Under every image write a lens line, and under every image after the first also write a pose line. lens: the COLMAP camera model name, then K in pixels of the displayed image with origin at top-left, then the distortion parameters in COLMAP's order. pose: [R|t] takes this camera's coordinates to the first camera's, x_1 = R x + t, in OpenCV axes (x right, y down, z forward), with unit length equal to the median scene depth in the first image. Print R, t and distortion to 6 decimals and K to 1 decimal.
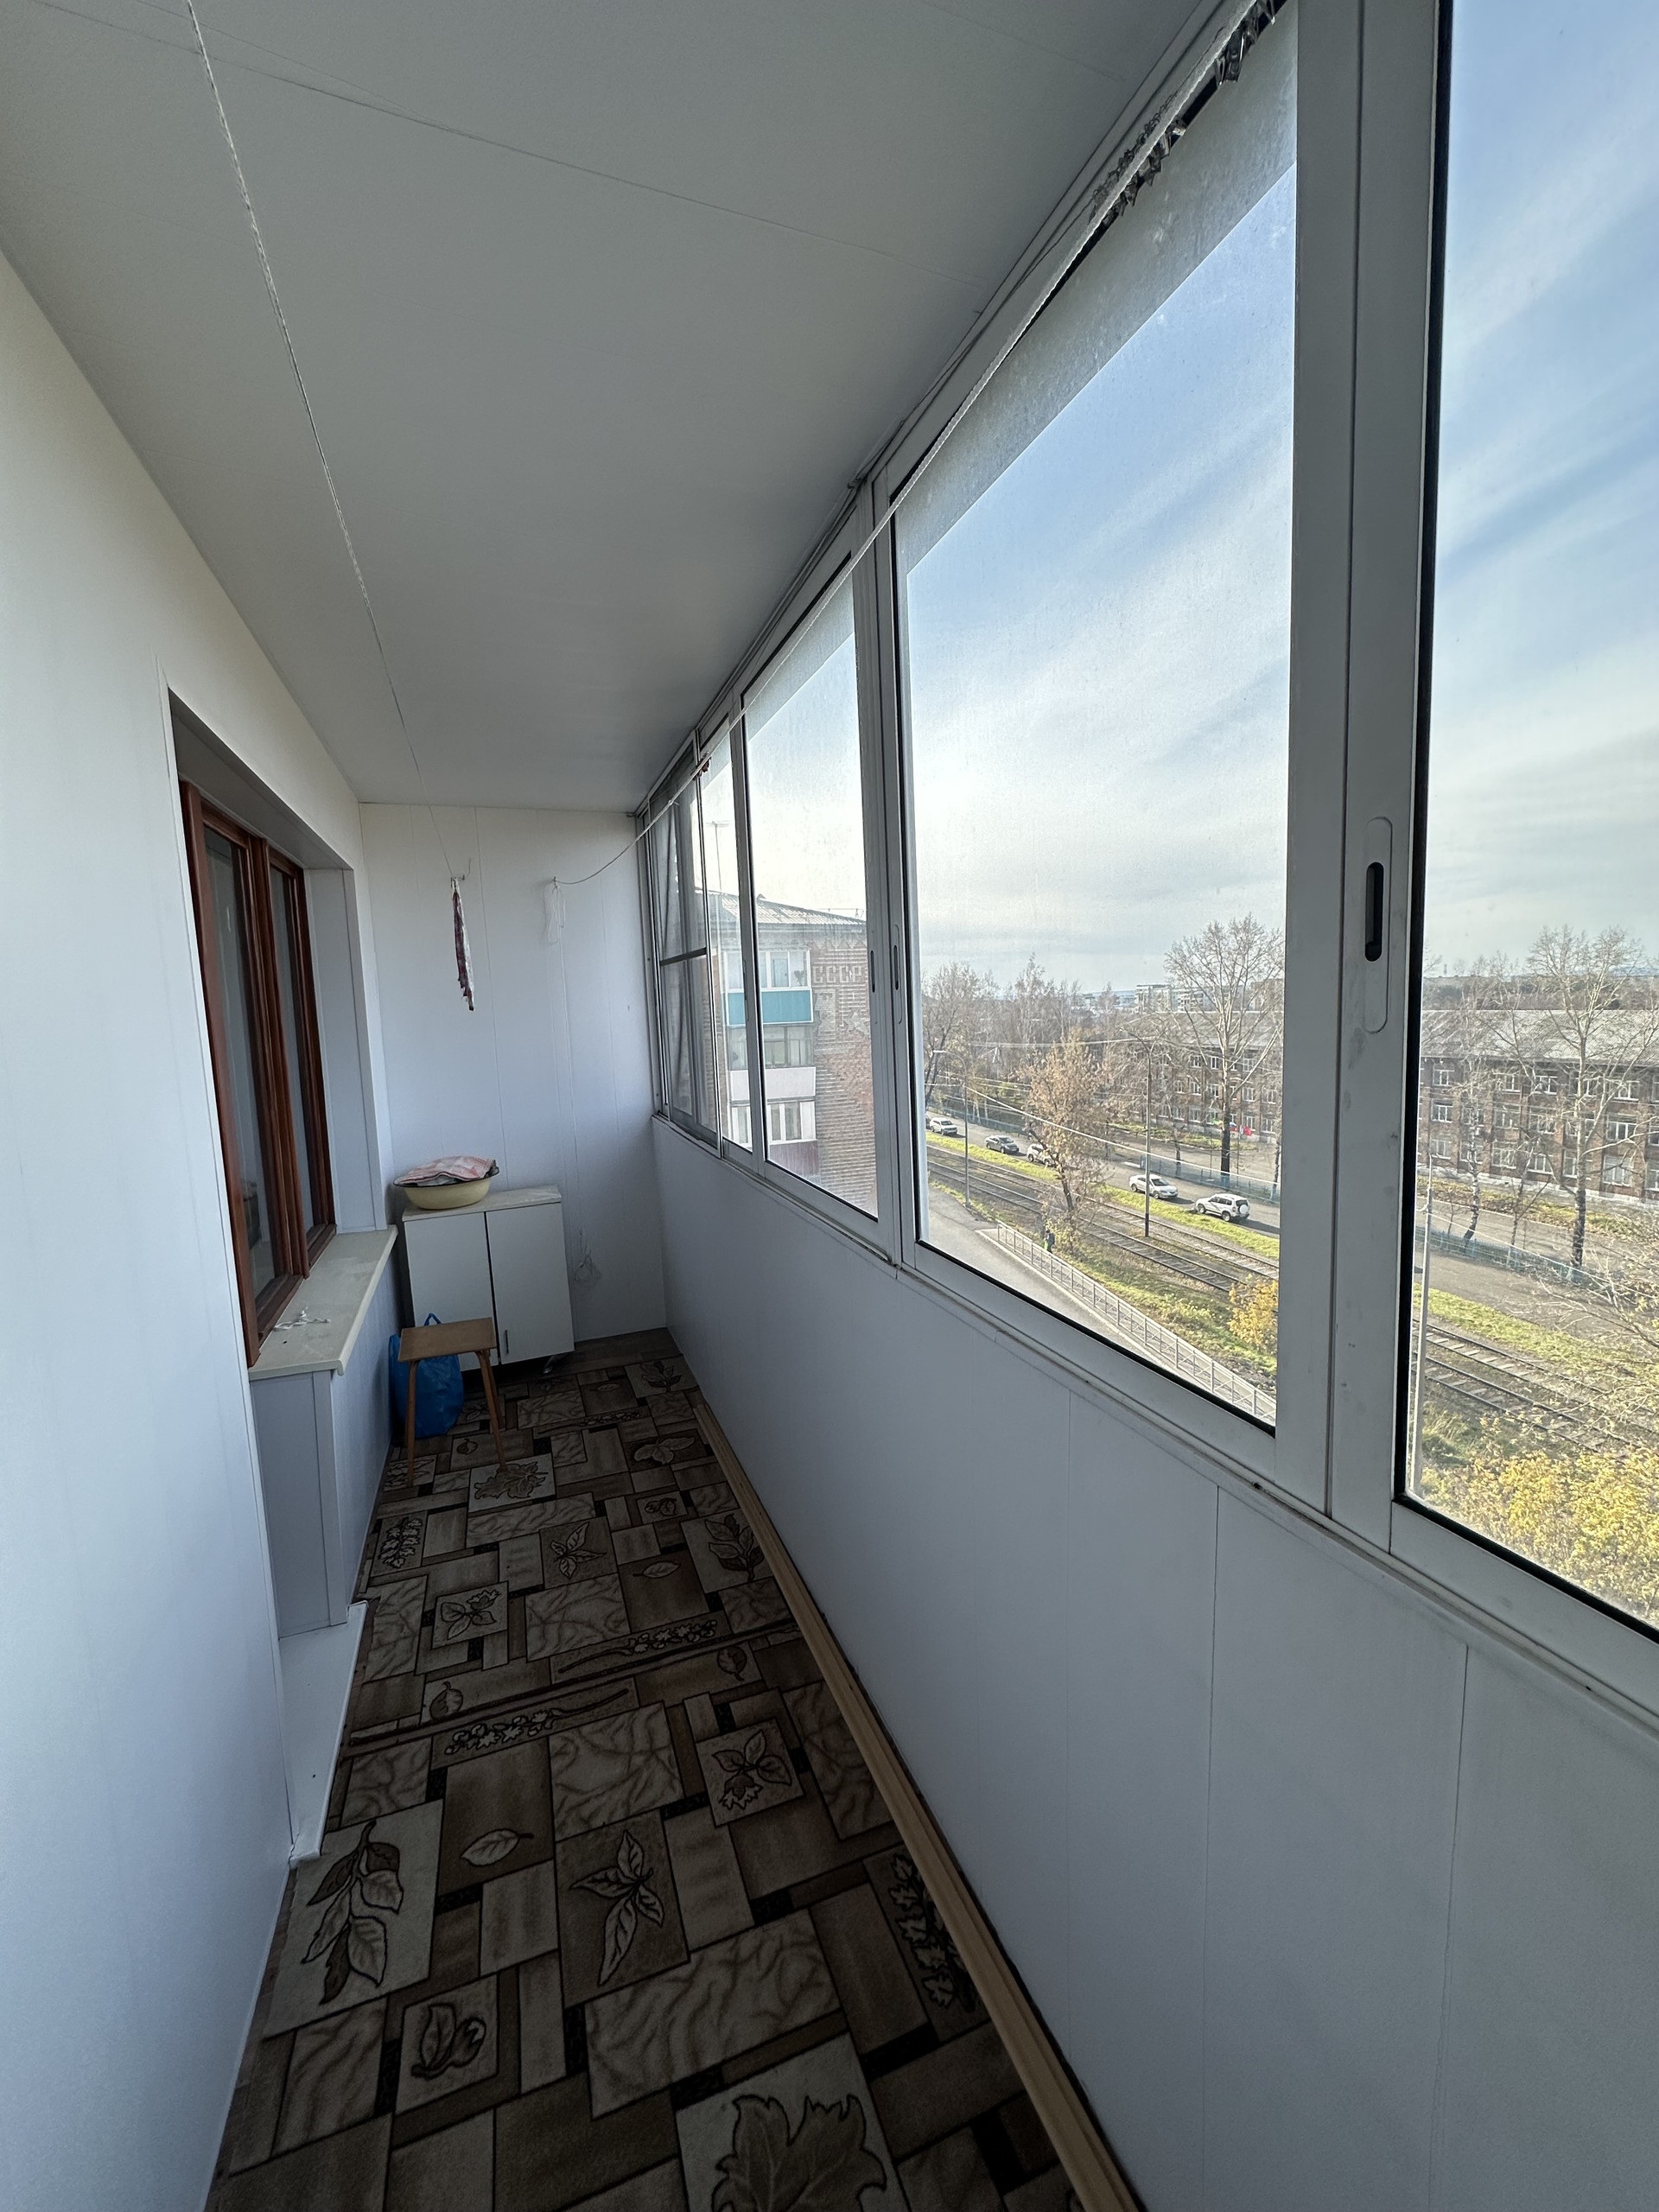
lens RADIAL K [[886.7, 0, 827.9], [0, 886.7, 1098.3], [0, 0, 1]] dist [0.001361, 0.000413]
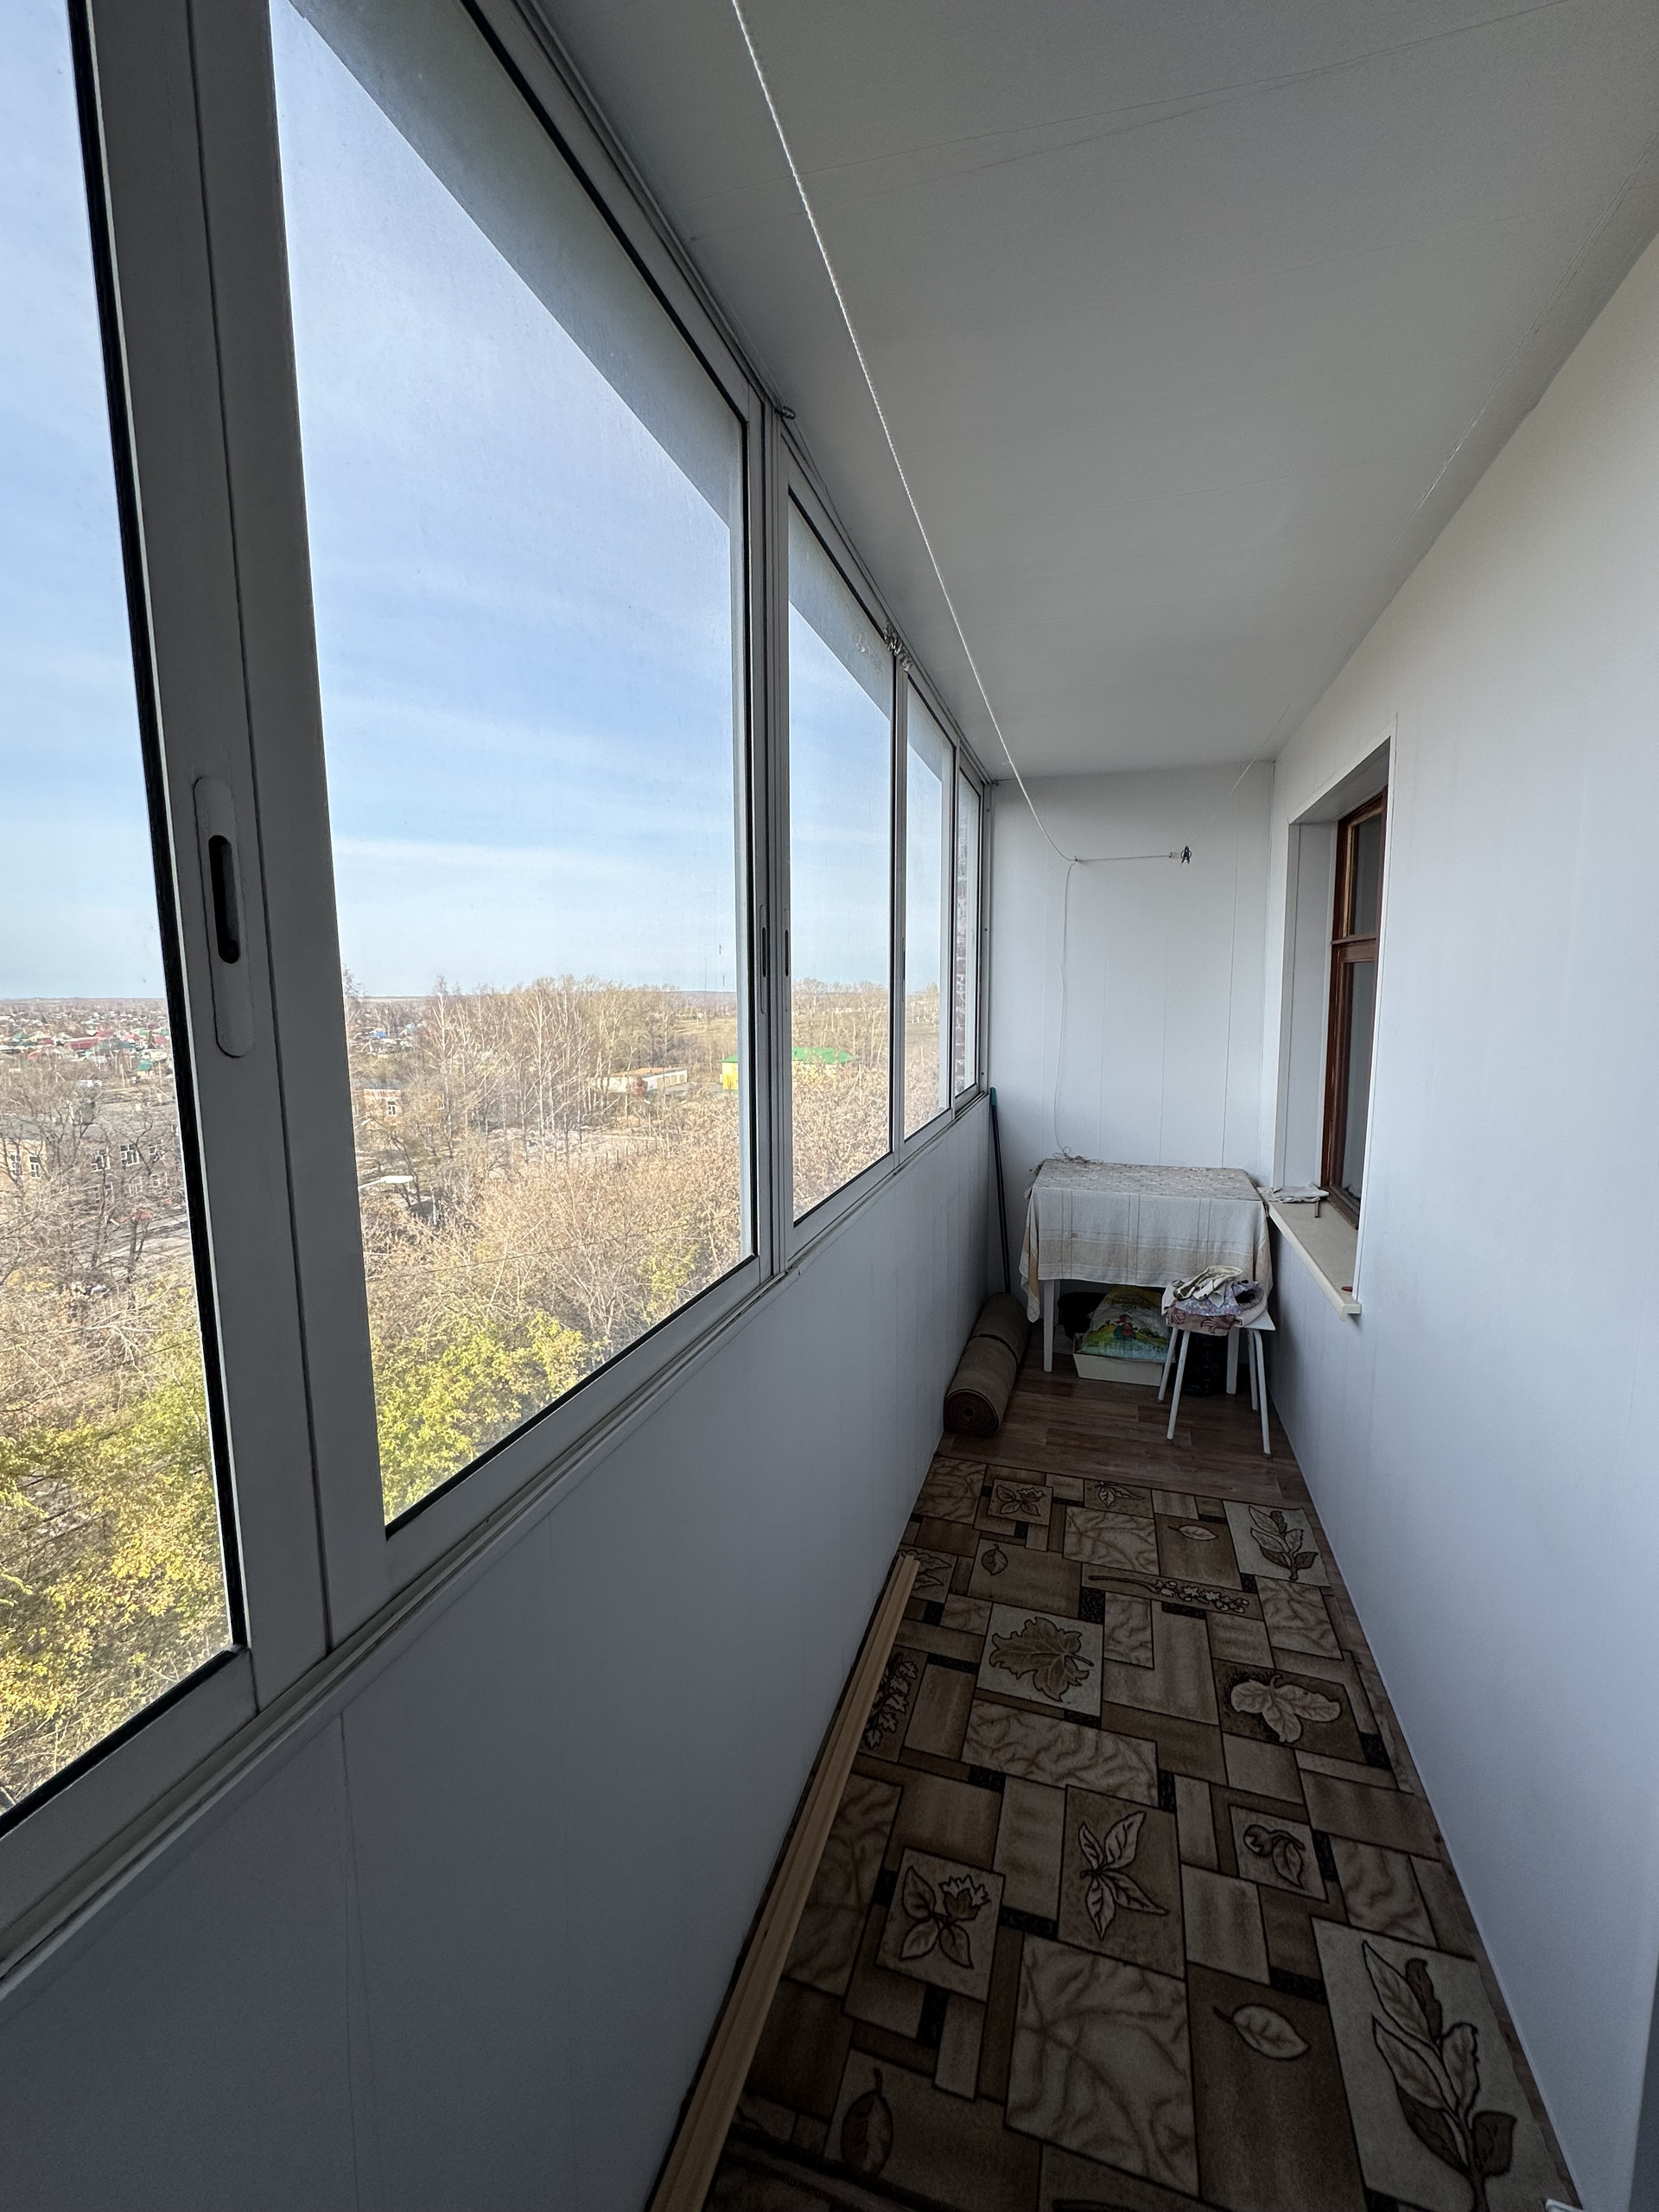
lens RADIAL K [[886.7, 0, 828.1], [0, 886.7, 1101.5], [0, 0, 1]] dist [0.001361, 0.000413]
pose [[-0.785617, -0.036045, 0.617662, -0.550709], [0.102549, 0.976908, 0.187443, -0.163975], [-0.610155, 0.210599, -0.763779, 1.734813]]
